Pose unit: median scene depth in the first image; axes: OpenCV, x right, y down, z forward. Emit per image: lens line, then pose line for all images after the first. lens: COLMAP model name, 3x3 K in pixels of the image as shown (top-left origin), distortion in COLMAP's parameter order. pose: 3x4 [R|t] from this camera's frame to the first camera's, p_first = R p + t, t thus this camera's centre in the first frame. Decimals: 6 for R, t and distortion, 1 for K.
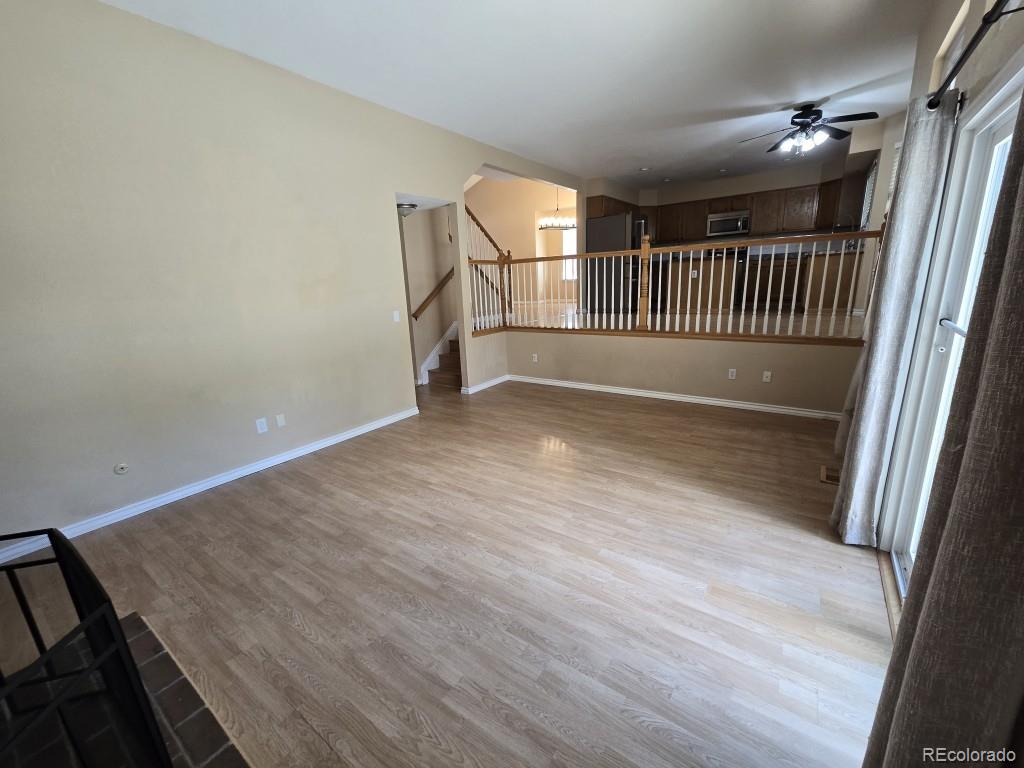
lens RADIAL K [[421.9, 0, 507.8], [0, 421.9, 384.6], [0, 0, 1]] dist [0.000306, -0.000037]
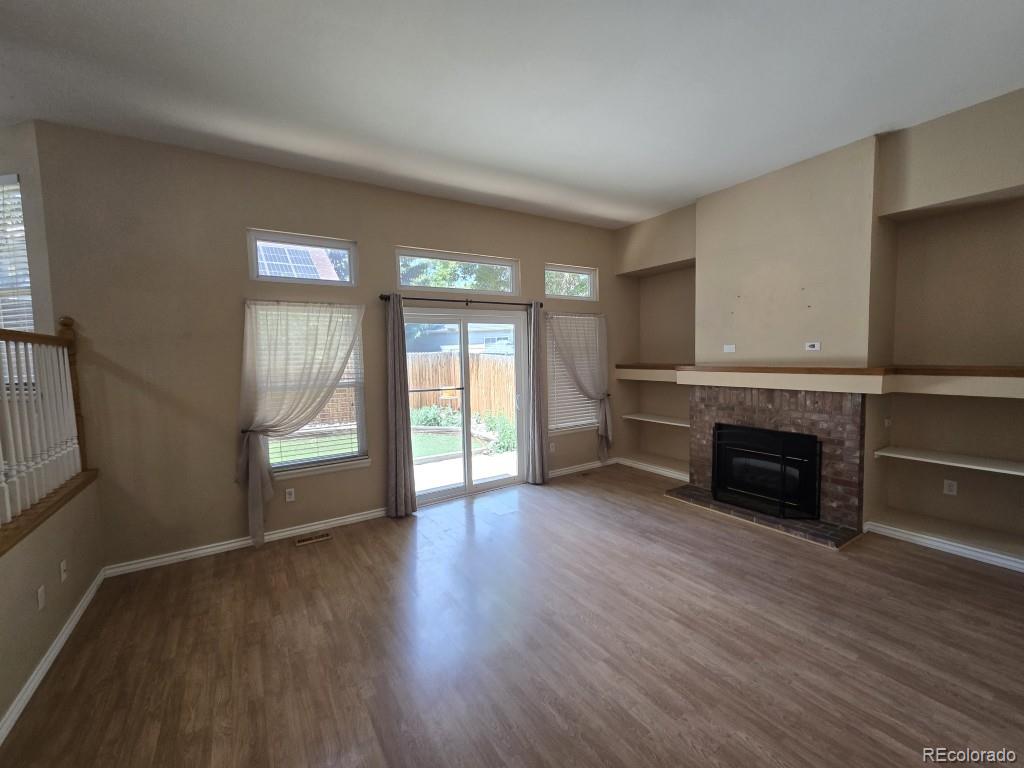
lens RADIAL K [[421.9, 0, 507.8], [0, 421.9, 384.6], [0, 0, 1]] dist [0.000306, -0.000037]
pose [[-0.927438, 0.040630, 0.371763, -0.208416], [0.153670, 0.947683, 0.279789, -0.446380], [-0.340946, 0.316616, -0.885161, 1.709287]]
